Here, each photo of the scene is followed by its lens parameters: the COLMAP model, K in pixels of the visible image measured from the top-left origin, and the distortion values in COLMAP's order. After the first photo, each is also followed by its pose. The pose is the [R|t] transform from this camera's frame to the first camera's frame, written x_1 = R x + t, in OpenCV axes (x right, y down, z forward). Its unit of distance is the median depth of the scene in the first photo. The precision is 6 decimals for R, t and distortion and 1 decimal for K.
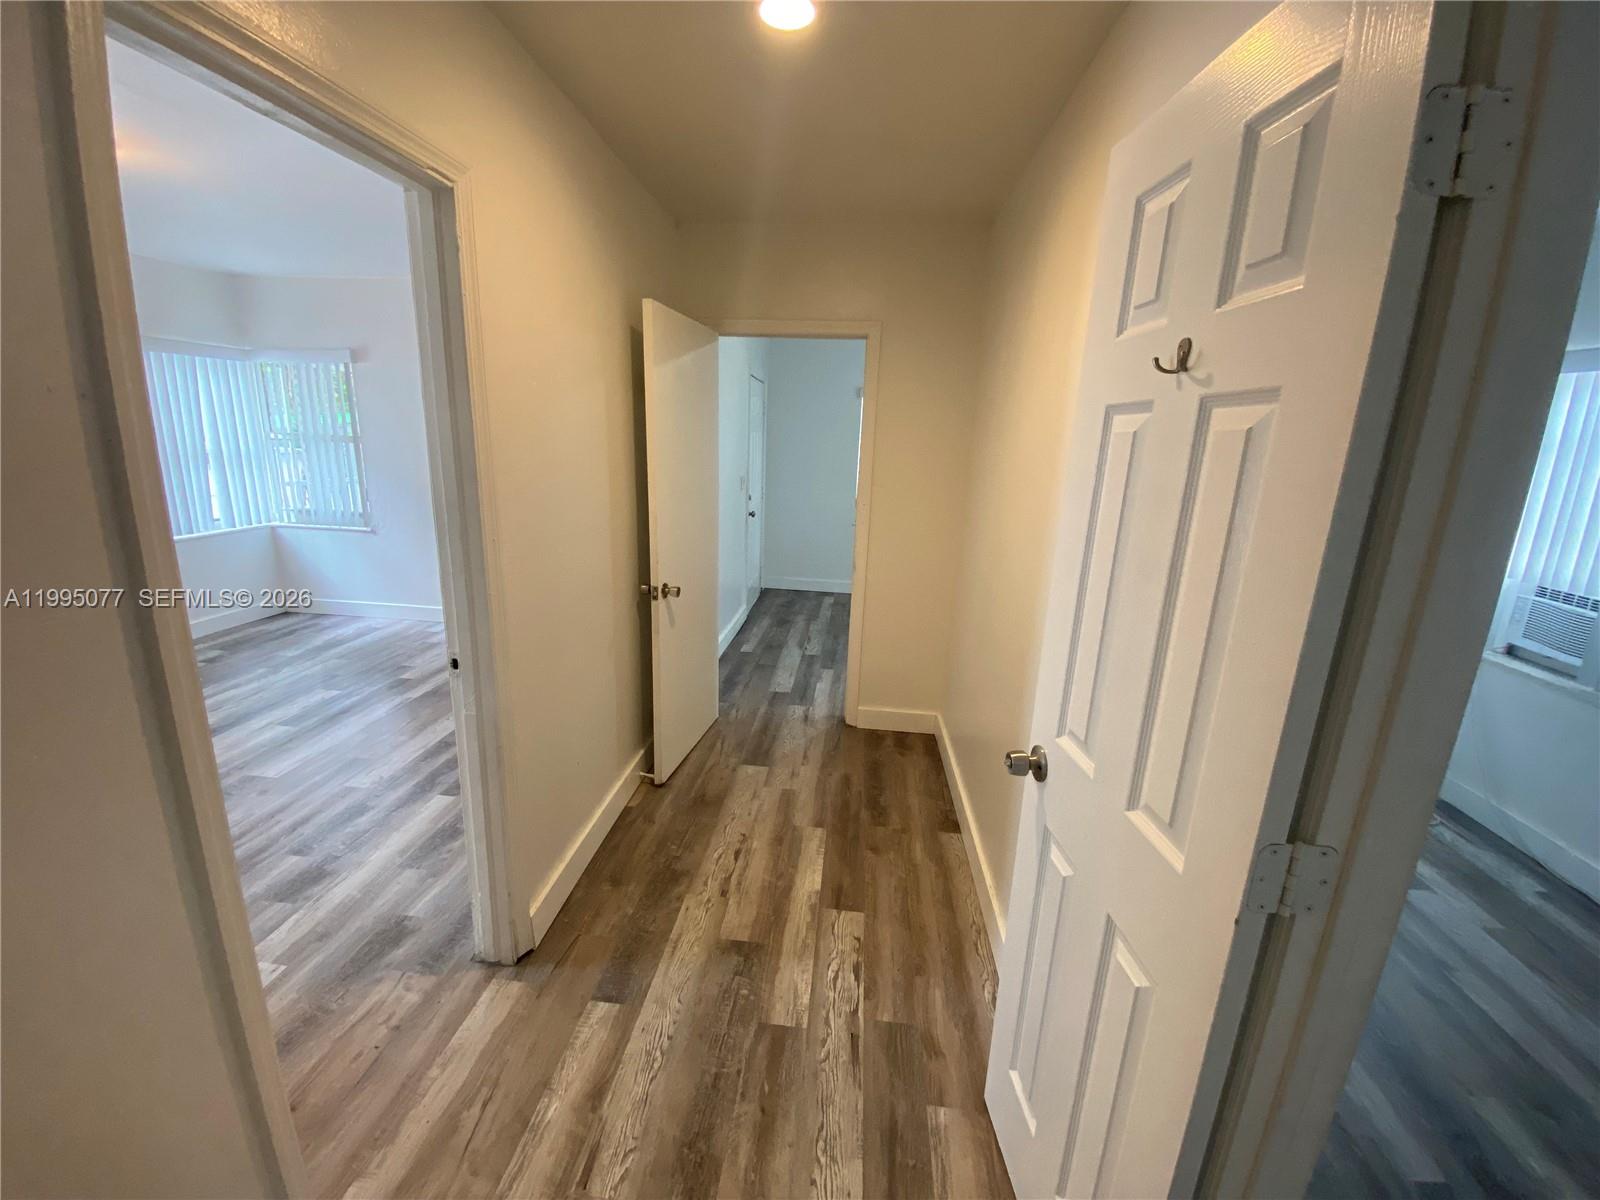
lens RADIAL K [[642.6, 0, 796.2], [0, 642.6, 597.1], [0, 0, 1]] dist [0.014027, -0.018359]
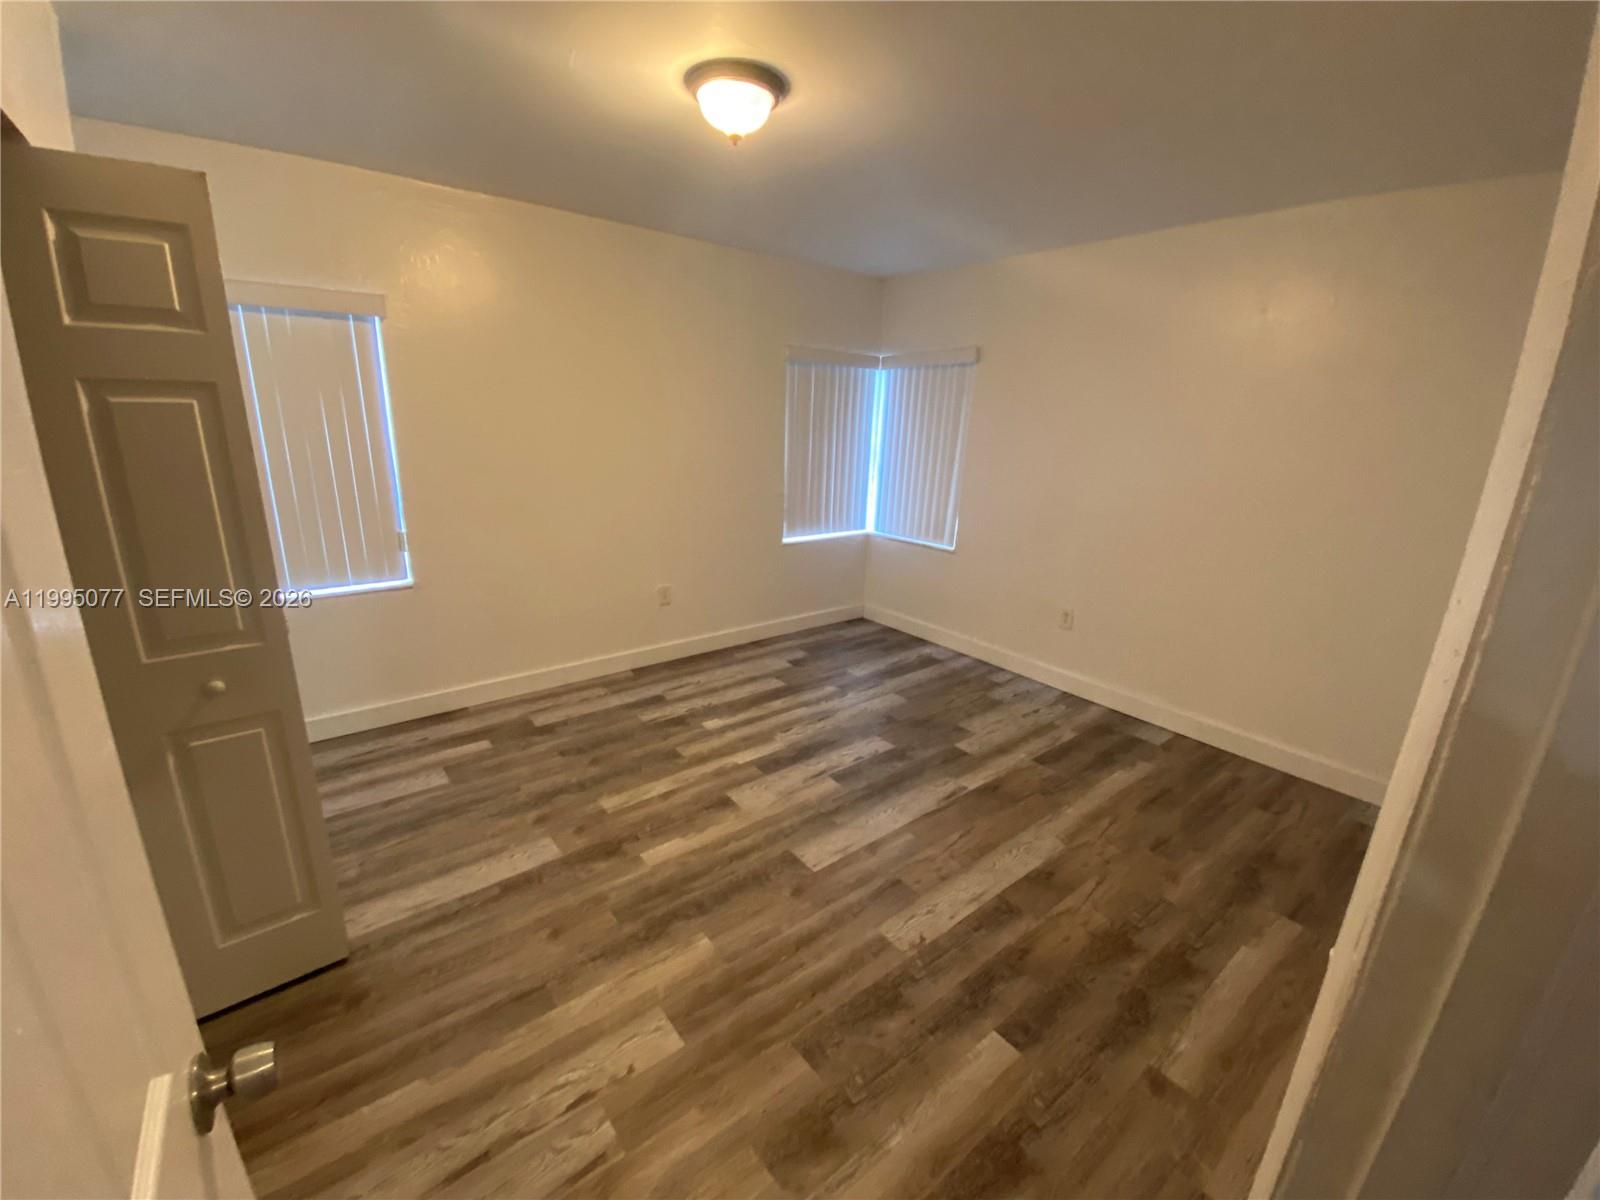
lens RADIAL K [[642.6, 0, 796.2], [0, 642.6, 597.1], [0, 0, 1]] dist [0.014027, -0.018359]
pose [[0.699828, 0.174514, -0.692666, -0.282751], [-0.172862, 0.982250, 0.072824, -0.103983], [0.693080, 0.068771, 0.717572, 0.331380]]
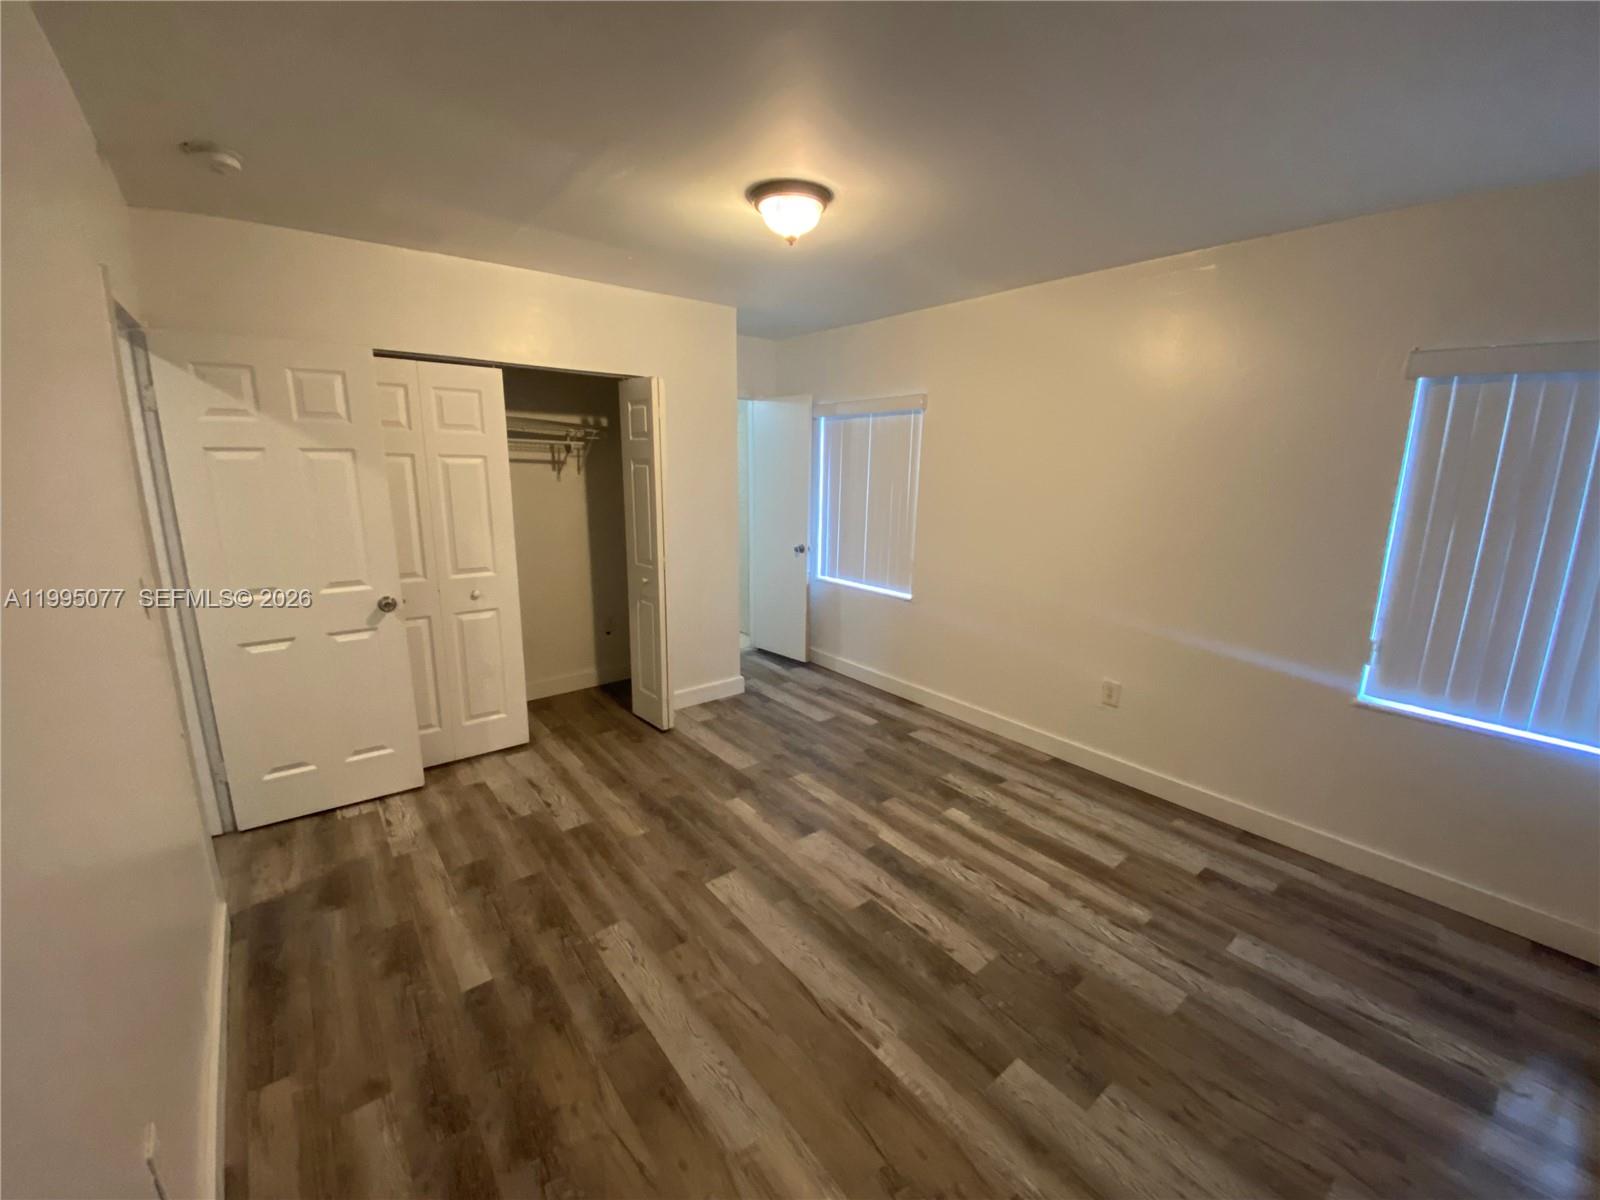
lens RADIAL K [[642.6, 0, 796.2], [0, 642.6, 597.1], [0, 0, 1]] dist [0.014027, -0.018359]
pose [[-0.705304, 0.096380, -0.702322, -0.281709], [-0.219288, 0.912462, 0.345437, -0.357853], [0.674135, 0.397649, -0.622428, 1.301580]]
